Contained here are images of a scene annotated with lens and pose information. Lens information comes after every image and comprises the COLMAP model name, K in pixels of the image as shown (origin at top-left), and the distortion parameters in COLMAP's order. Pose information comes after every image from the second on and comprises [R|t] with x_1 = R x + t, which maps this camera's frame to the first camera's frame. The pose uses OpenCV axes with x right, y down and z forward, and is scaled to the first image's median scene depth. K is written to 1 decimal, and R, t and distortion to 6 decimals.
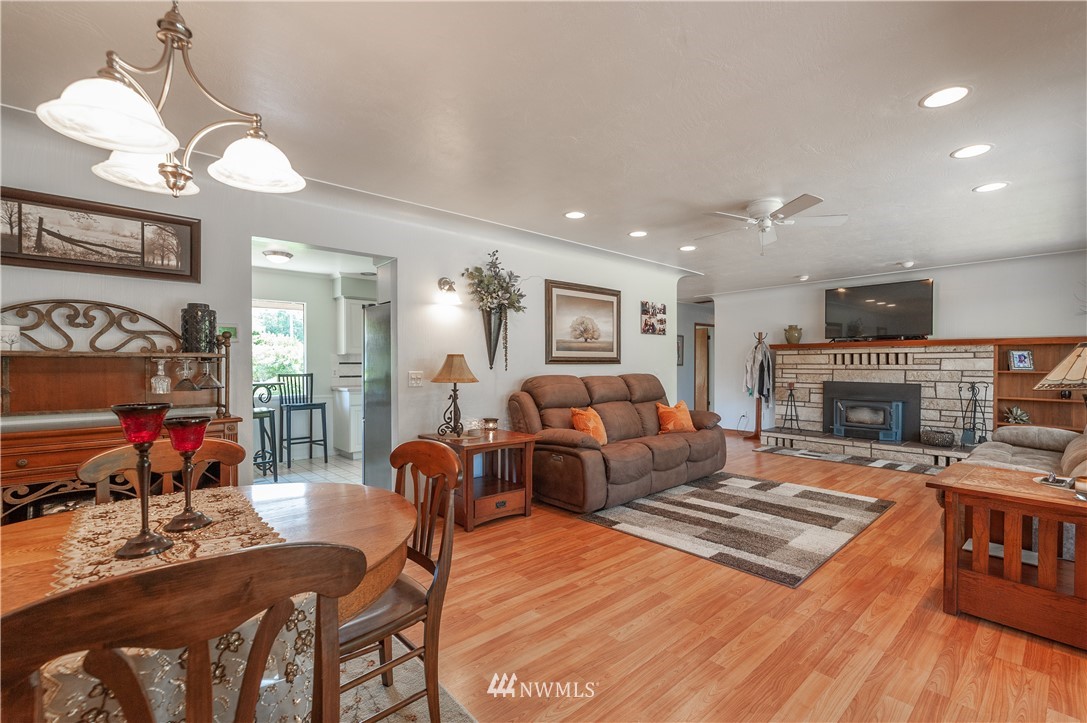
lens RADIAL K [[484.8, 0, 537.8], [0, 484.8, 367.5], [0, 0, 1]] dist [0.001989, -0.000686]
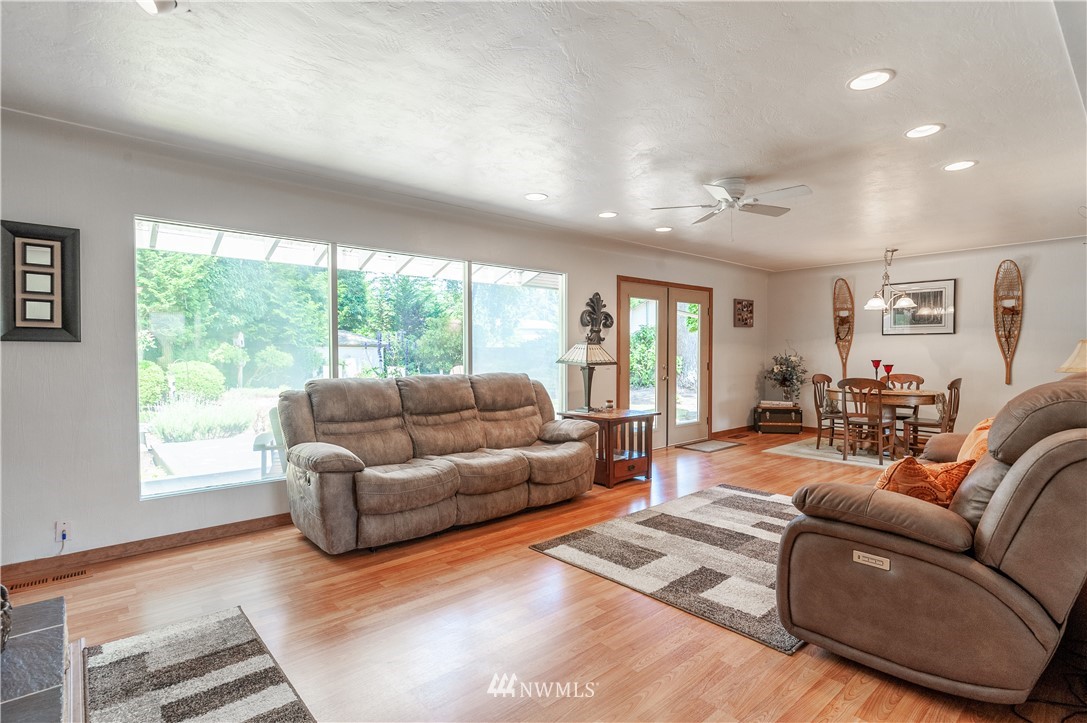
lens RADIAL K [[523.9, 0, 544.7], [0, 523.9, 369.0], [0, 0, 1]] dist [0.002488, 0.001119]
pose [[-0.999952, 0.002702, 0.009434, 0.566526], [0.003064, 0.999254, 0.038501, -0.010473], [-0.009323, 0.038528, -0.999214, 1.411610]]
